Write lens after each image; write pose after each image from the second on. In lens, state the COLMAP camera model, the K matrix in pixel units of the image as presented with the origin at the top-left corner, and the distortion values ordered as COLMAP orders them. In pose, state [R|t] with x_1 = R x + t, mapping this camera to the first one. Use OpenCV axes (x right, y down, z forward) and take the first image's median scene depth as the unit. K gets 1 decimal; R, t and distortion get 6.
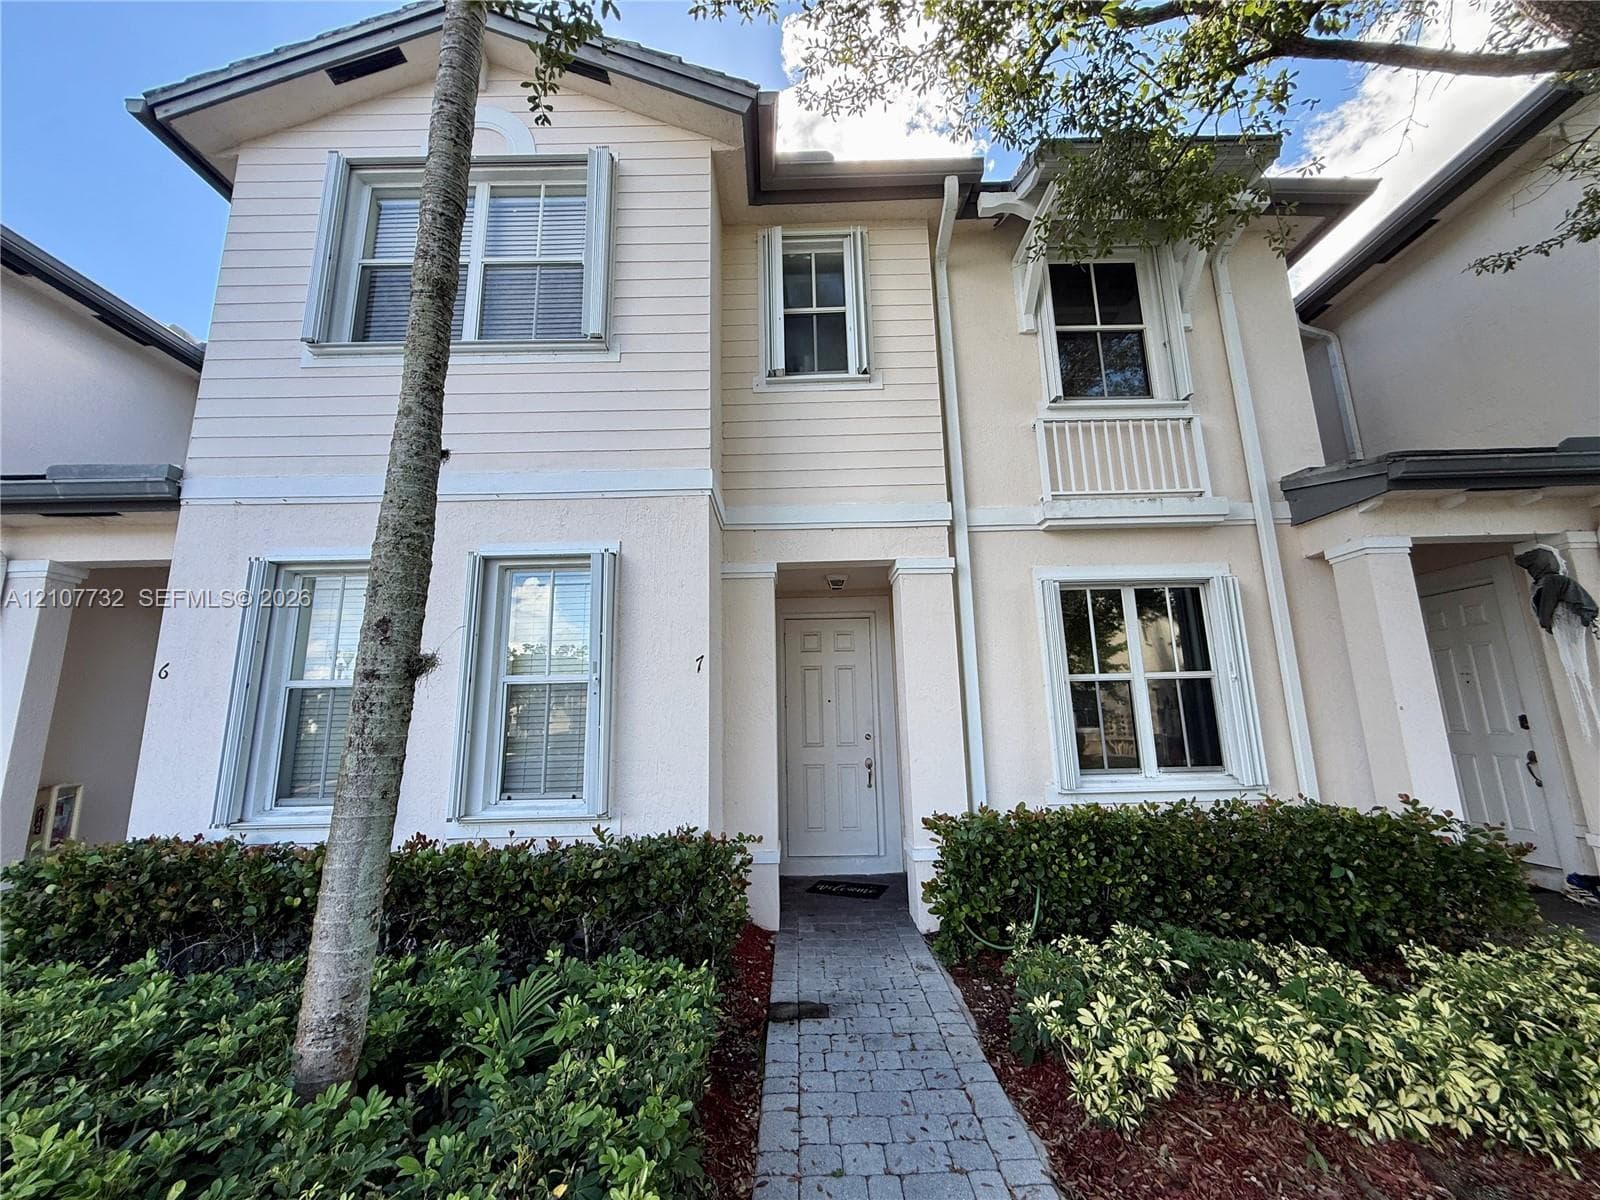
lens RADIAL K [[645.3, 0, 795.3], [0, 645.3, 599.5], [0, 0, 1]] dist [0.001630, 0.000673]
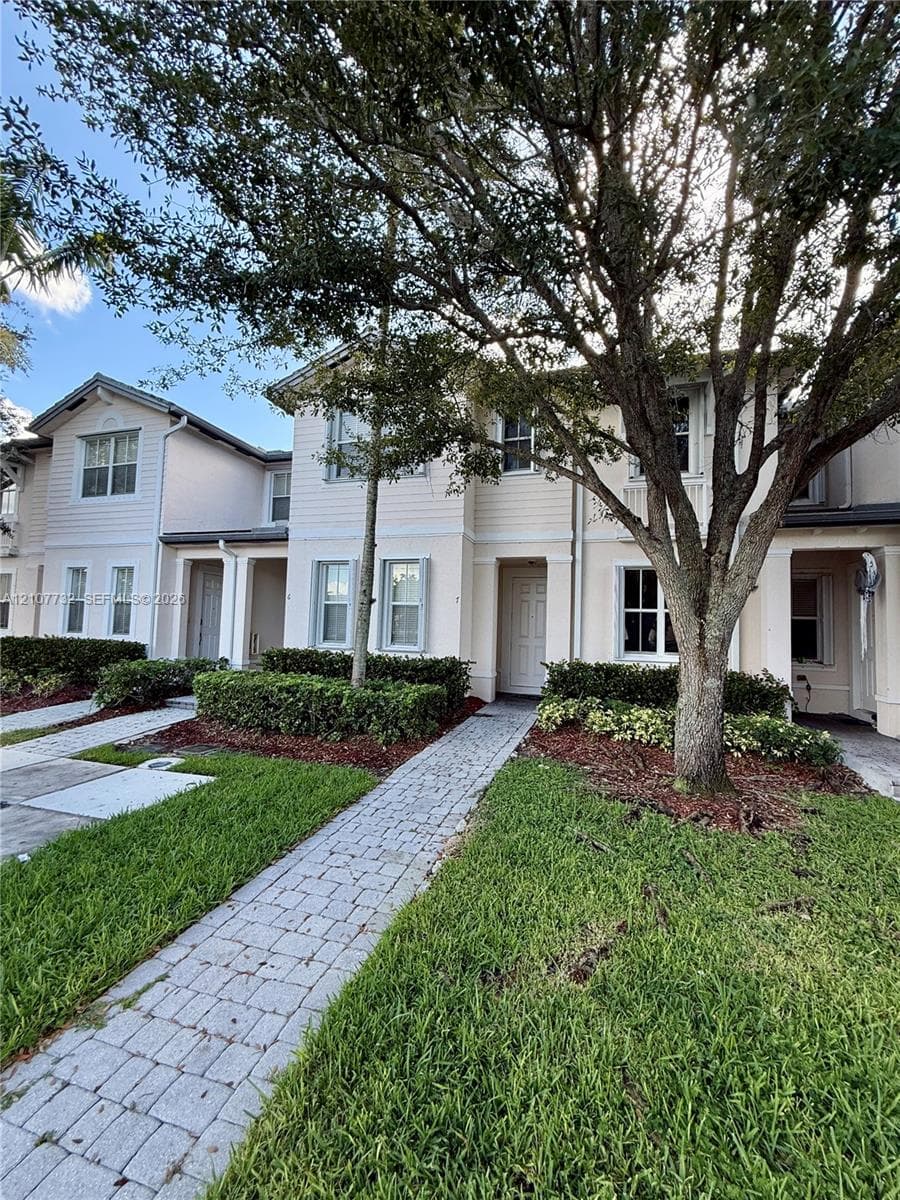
lens RADIAL K [[484.0, 0, 451.8], [0, 484.0, 597.9], [0, 0, 1]] dist [0.001630, 0.000673]
pose [[0.957058, 0.030154, -0.288324, 0.391402], [0.004551, 0.992890, 0.118945, -0.142055], [0.289861, -0.115150, 0.950116, -0.884009]]
